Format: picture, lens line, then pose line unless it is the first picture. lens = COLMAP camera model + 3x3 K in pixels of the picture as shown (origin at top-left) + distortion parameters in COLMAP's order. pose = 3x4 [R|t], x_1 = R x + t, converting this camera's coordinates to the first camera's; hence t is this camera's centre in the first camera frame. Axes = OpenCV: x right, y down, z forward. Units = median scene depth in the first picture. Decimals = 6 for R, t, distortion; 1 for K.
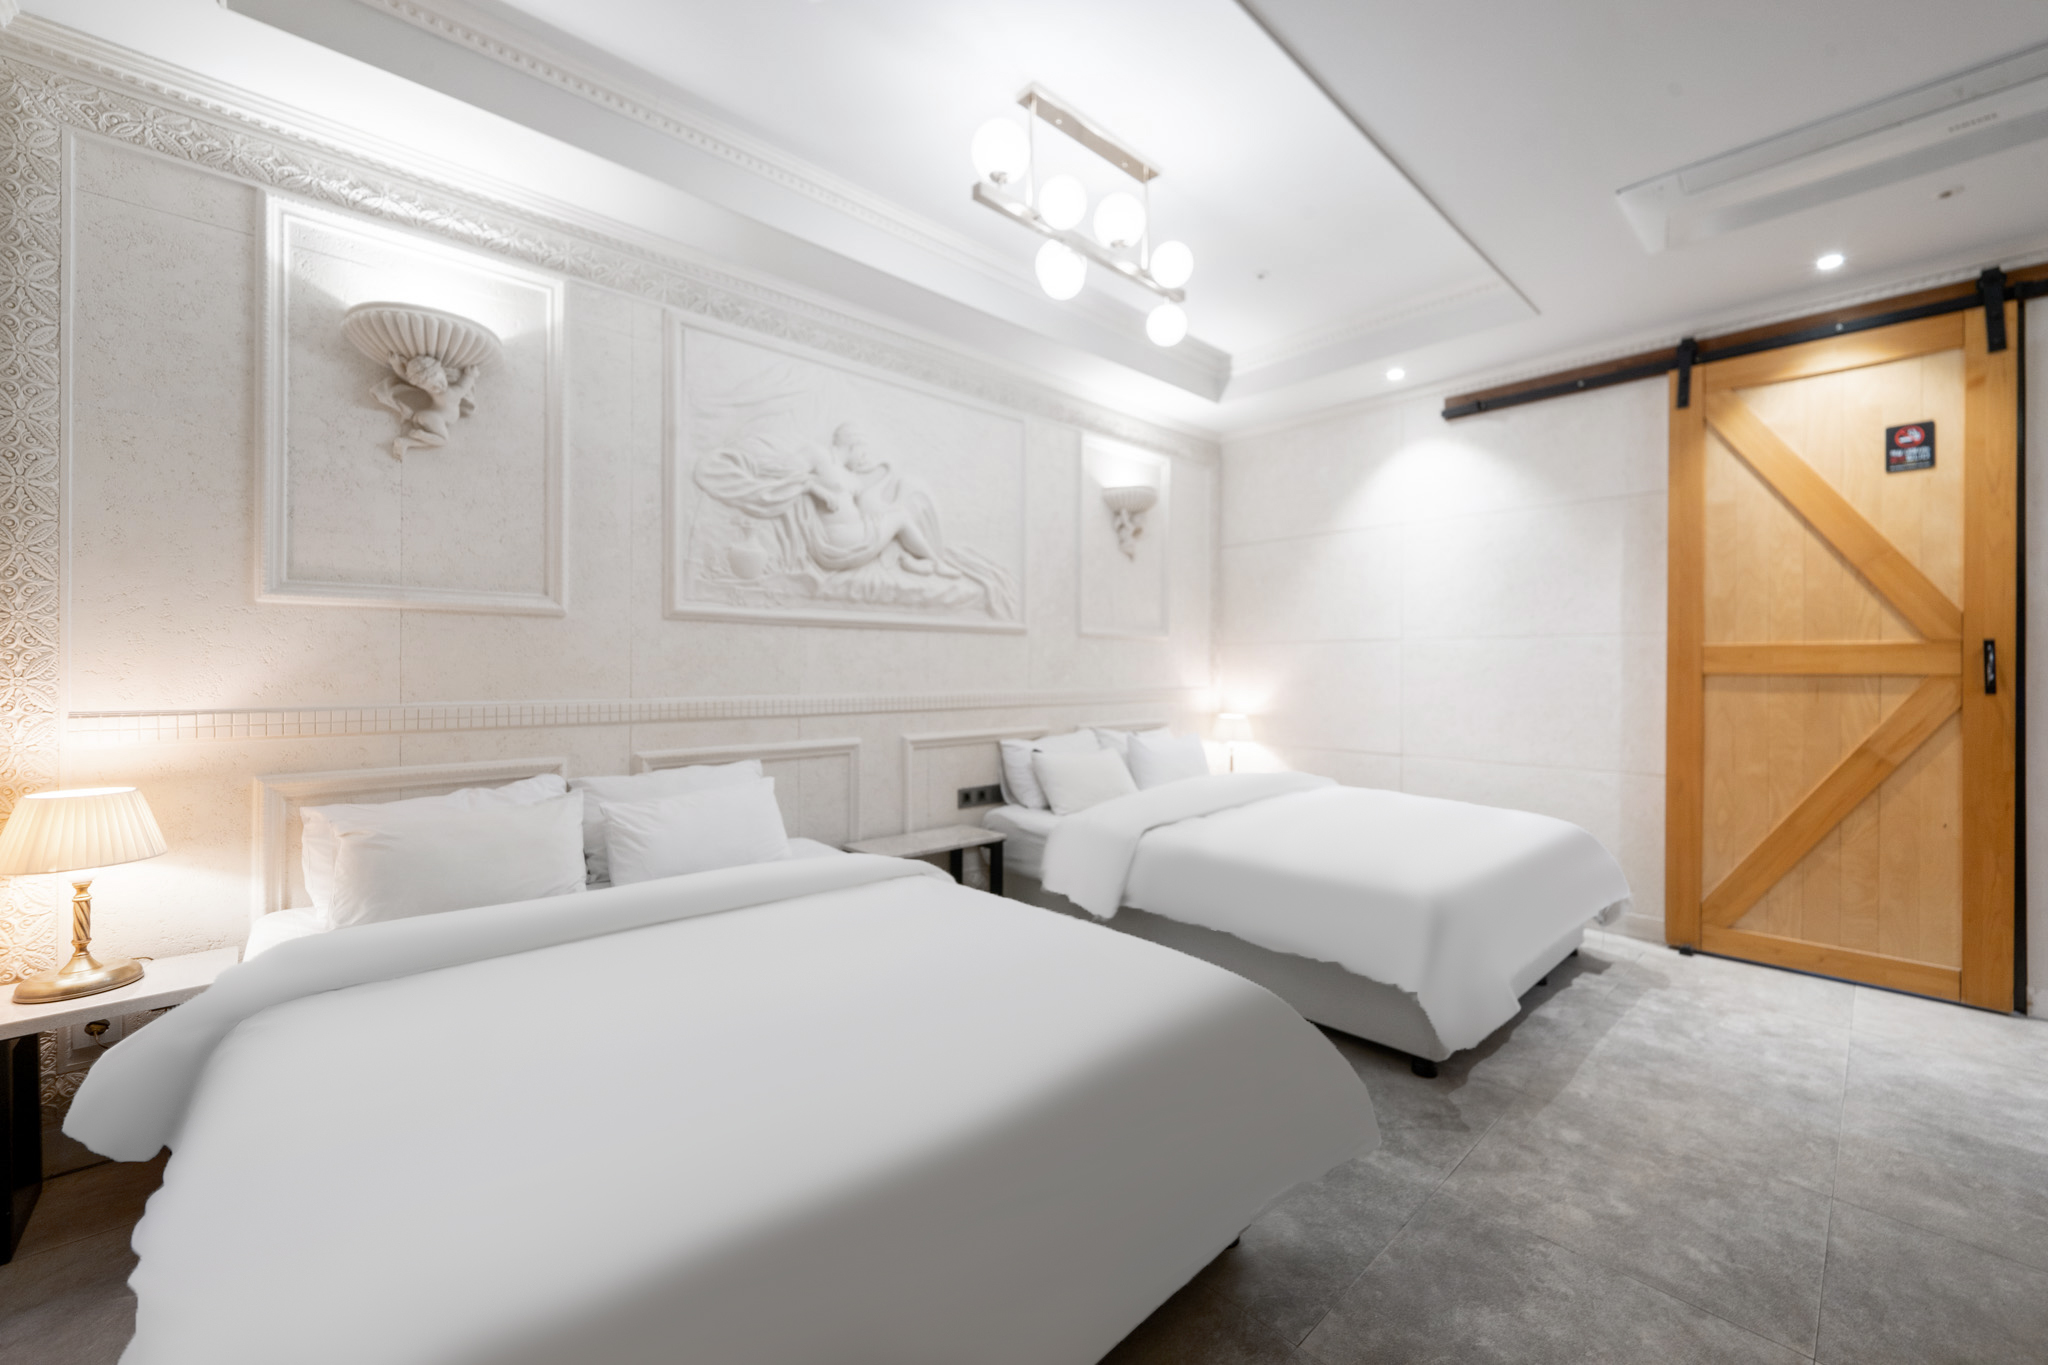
lens RADIAL K [[825.2, 0, 1017.1], [0, 825.2, 667.3], [0, 0, 1]] dist [0.000408, 0.001076]
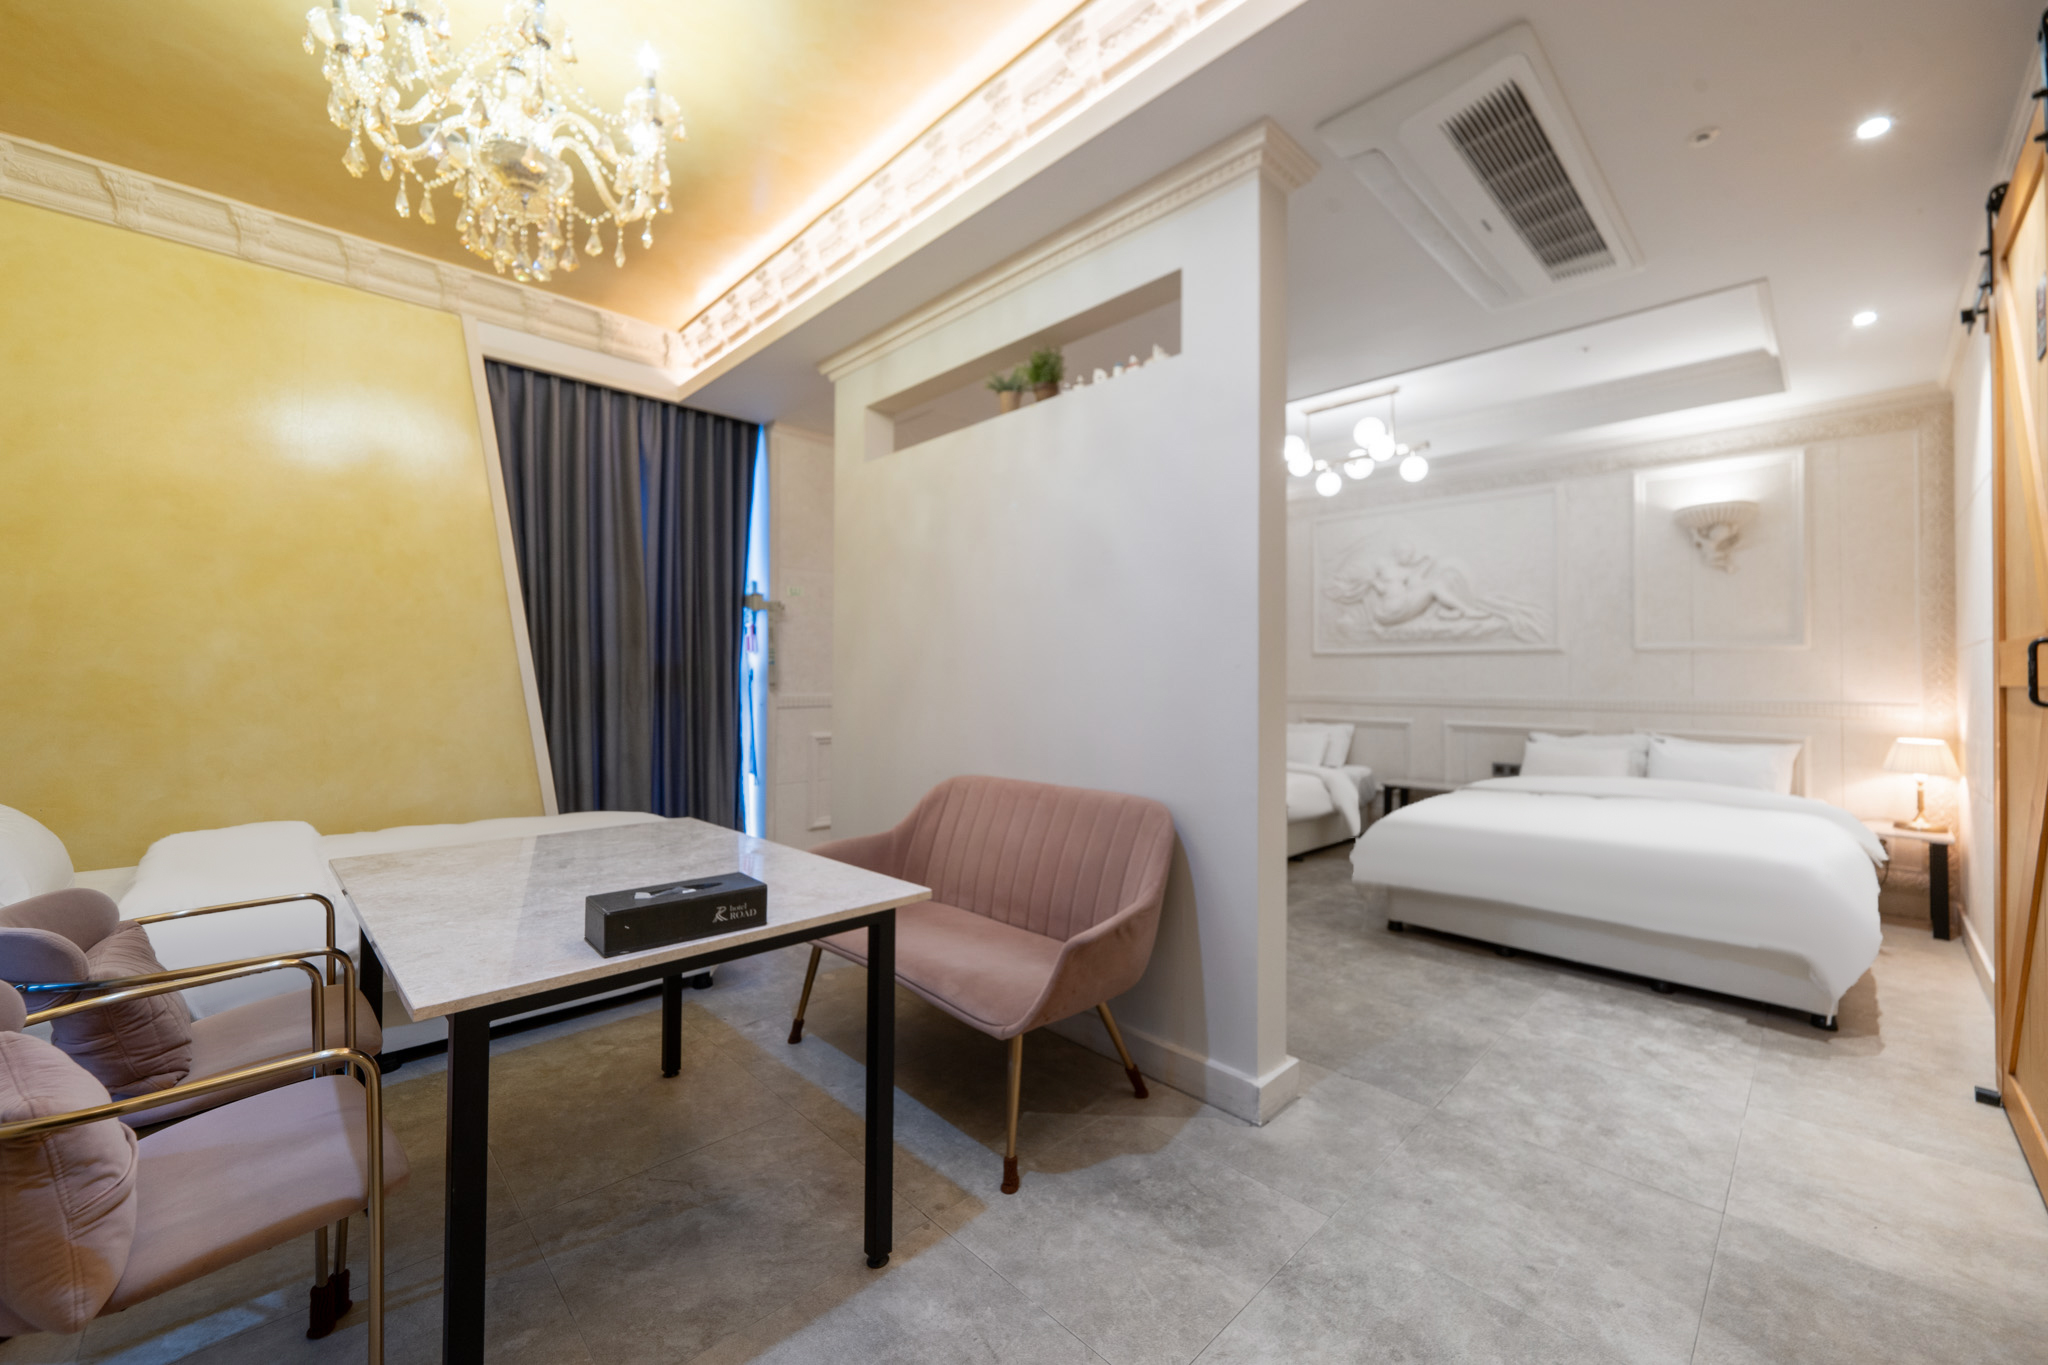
lens RADIAL K [[779.9, 0, 1017.8], [0, 779.9, 682.3], [0, 0, 1]] dist [0.003866, -0.000803]
pose [[-0.025325, 0.003697, -0.999672, 1.528489], [-0.003474, 0.999987, 0.003786, 0.004623], [0.999673, 0.003569, -0.025312, 0.227982]]
